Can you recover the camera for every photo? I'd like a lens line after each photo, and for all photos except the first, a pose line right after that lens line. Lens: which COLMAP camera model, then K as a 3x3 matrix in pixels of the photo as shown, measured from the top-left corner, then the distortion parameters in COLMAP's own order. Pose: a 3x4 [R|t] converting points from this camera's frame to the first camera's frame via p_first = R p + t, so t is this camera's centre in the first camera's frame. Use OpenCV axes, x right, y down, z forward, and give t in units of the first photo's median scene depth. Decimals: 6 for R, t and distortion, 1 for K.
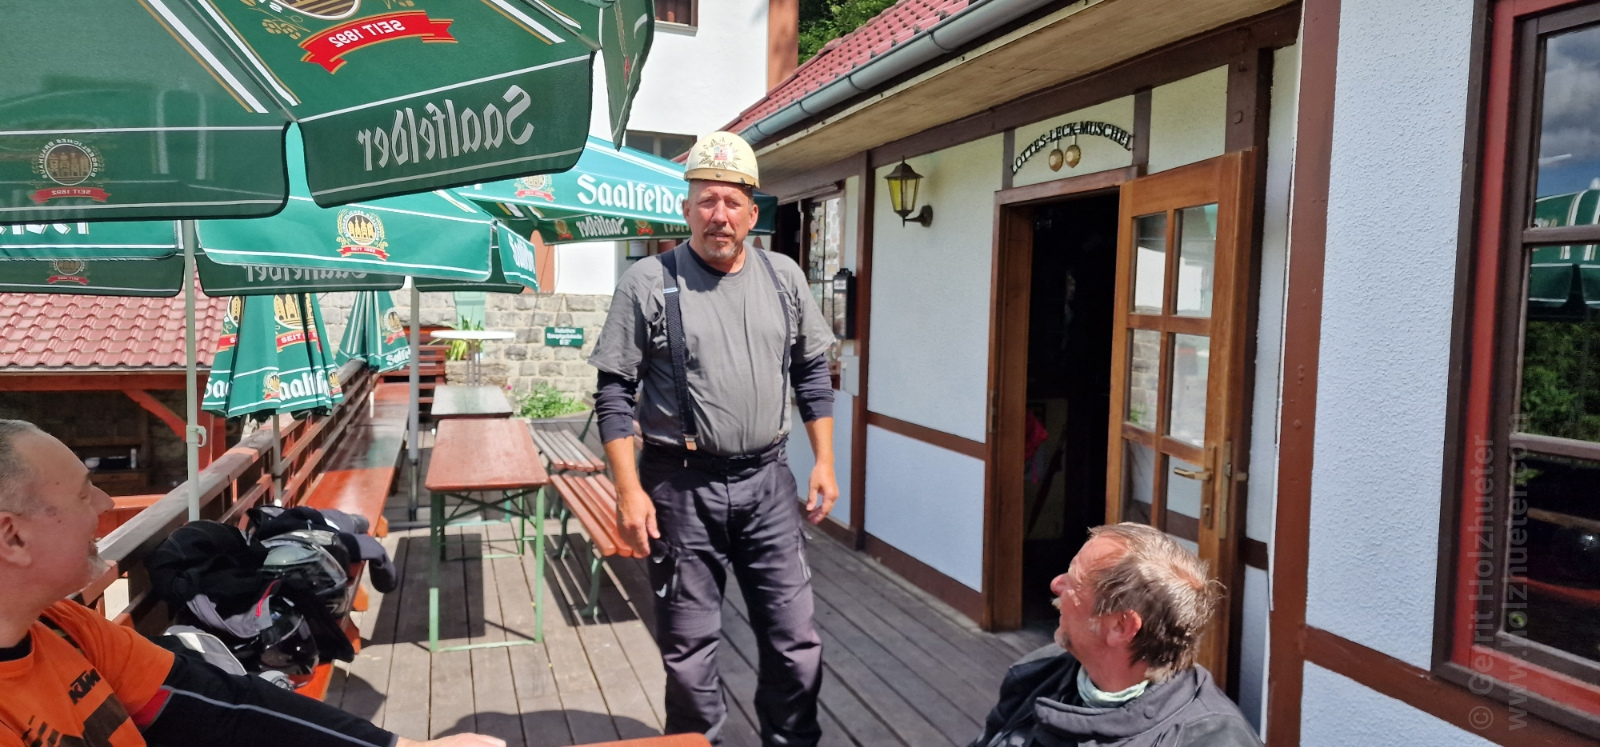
lens RADIAL K [[1074.2, 0, 811.0], [0, 1074.2, 378.8], [0, 0, 1]] dist [0.024229, -0.015948]
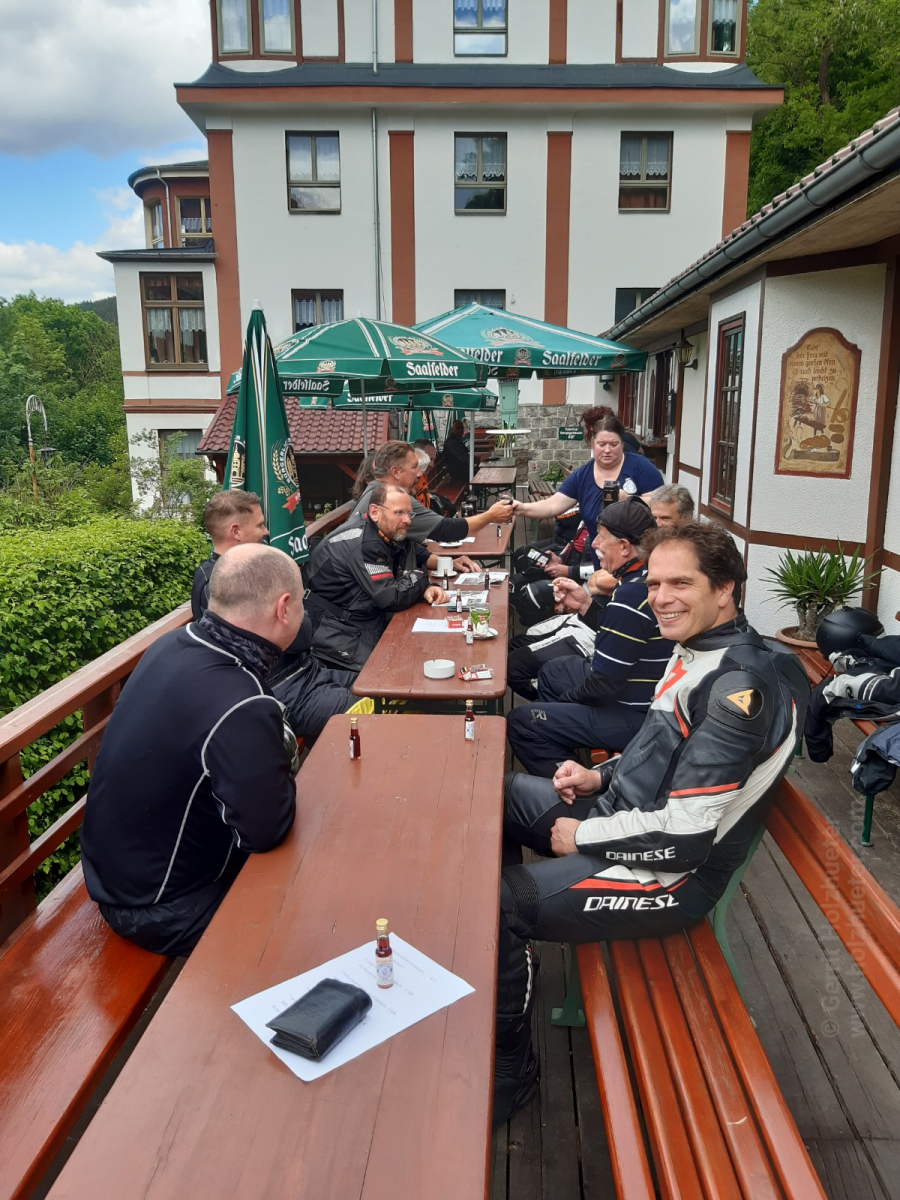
lens RADIAL K [[964.4, 0, 452.3], [0, 964.4, 602.5], [0, 0, 1]] dist [0.013292, -0.006242]
pose [[0.923770, 0.050740, -0.379572, 0.416044], [-0.001742, 0.991730, 0.128333, 0.067278], [0.382945, -0.117889, 0.916218, -1.006065]]
